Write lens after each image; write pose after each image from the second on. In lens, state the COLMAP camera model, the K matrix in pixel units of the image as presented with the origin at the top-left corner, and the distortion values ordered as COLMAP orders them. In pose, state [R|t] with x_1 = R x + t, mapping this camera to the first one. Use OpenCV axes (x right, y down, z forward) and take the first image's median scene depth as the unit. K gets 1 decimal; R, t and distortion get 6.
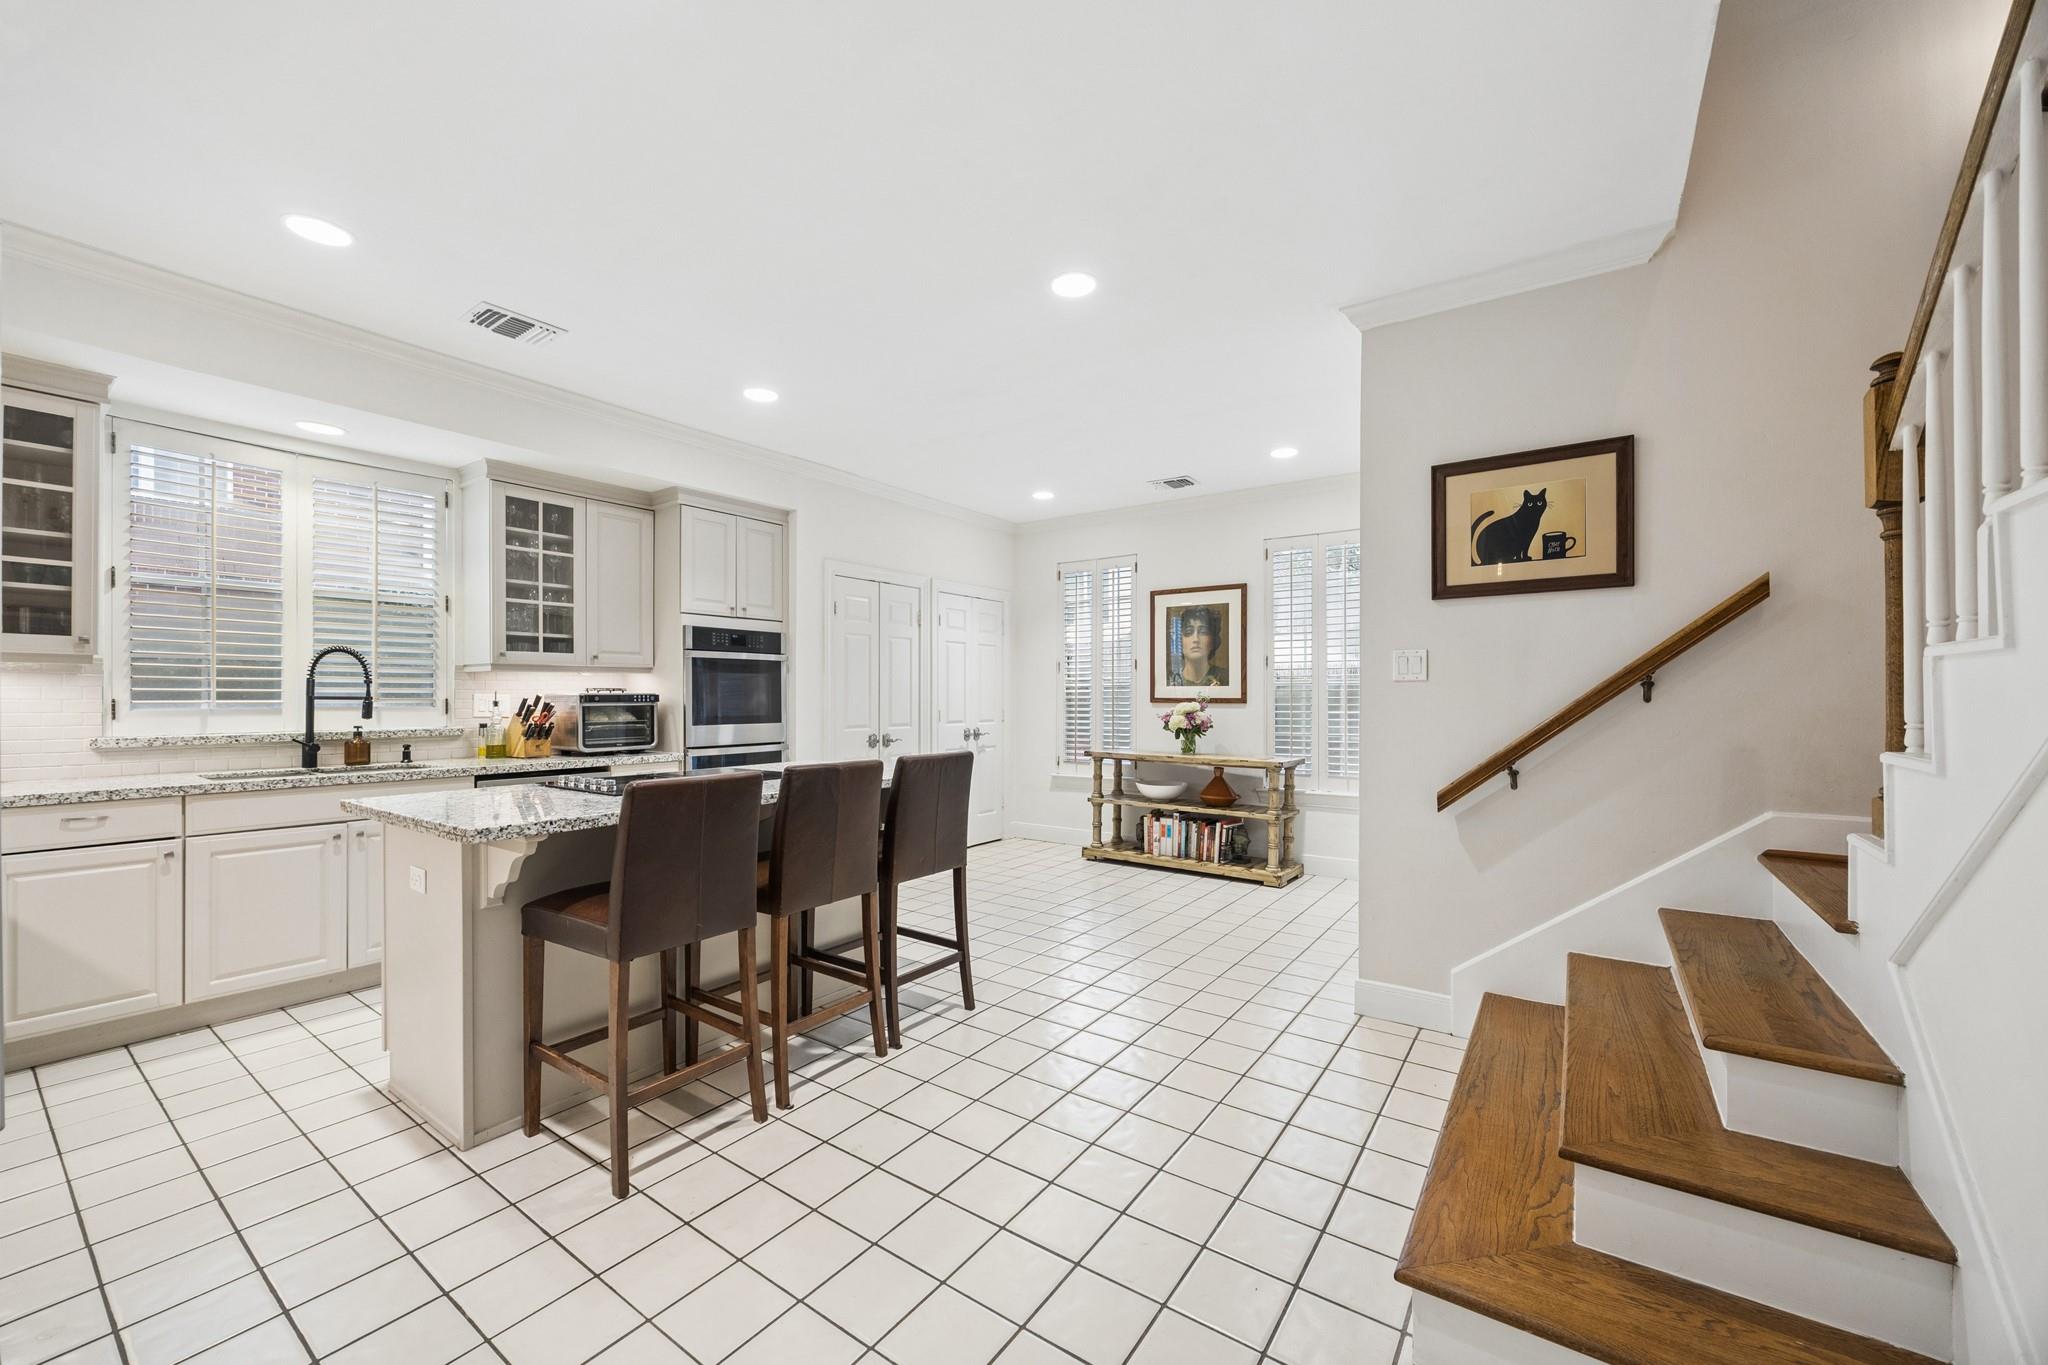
lens RADIAL K [[783.9, 0, 1032.2], [0, 783.9, 694.1], [0, 0, 1]] dist [-0.007417, 0.000764]
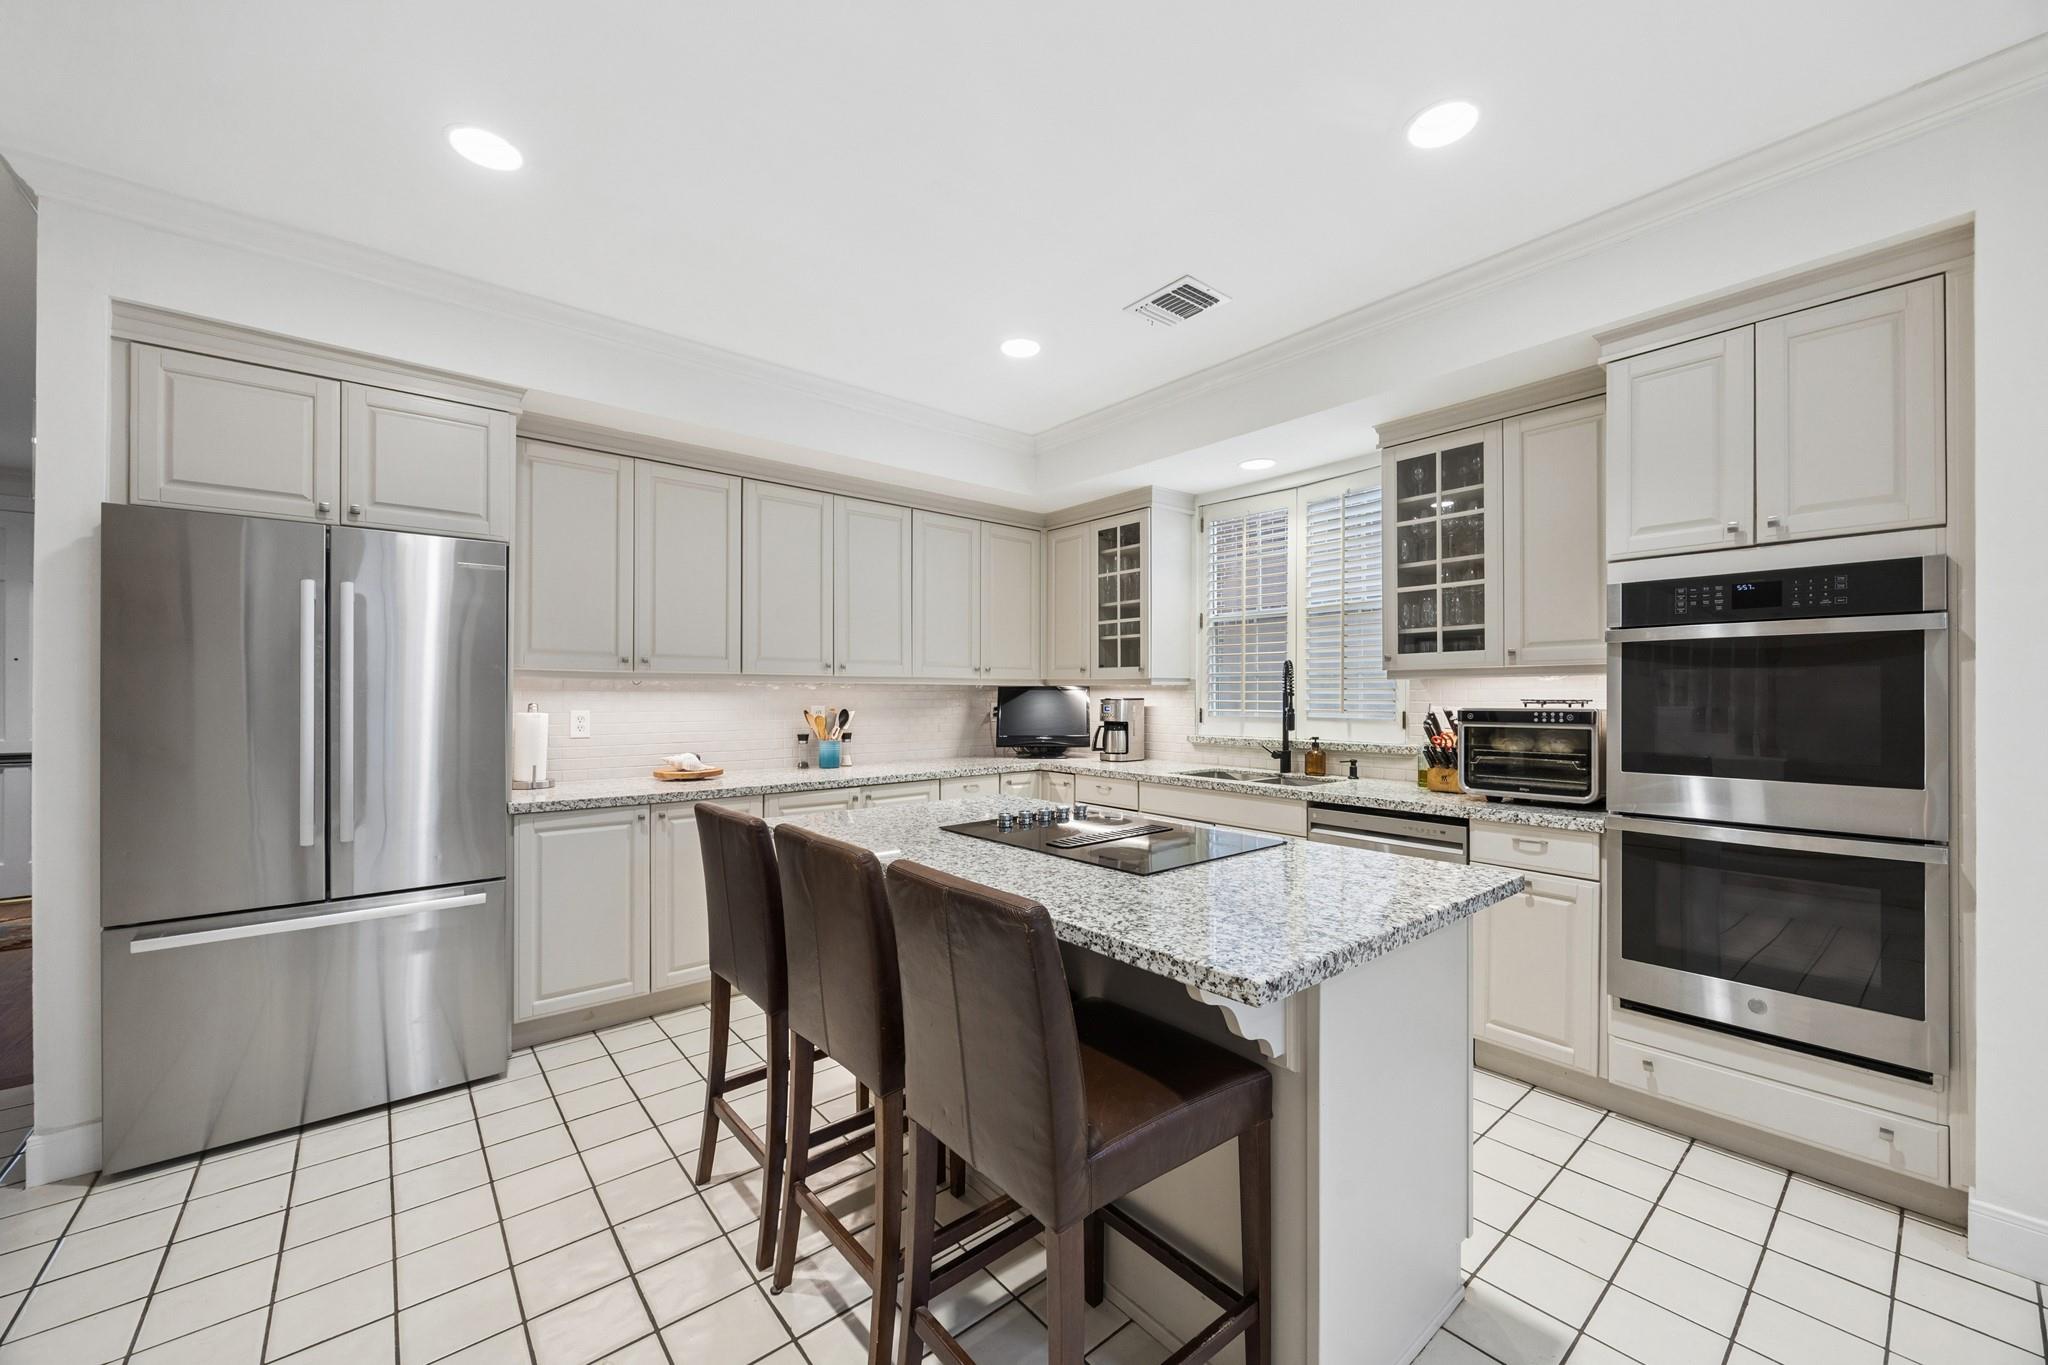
lens RADIAL K [[783.9, 0, 1031.0], [0, 783.9, 686.3], [0, 0, 1]] dist [-0.007417, 0.000764]
pose [[-0.251062, -0.005411, -0.967956, 0.200633], [0.008266, 0.999936, -0.007733, -0.019025], [0.967936, -0.009942, -0.251001, 0.832641]]
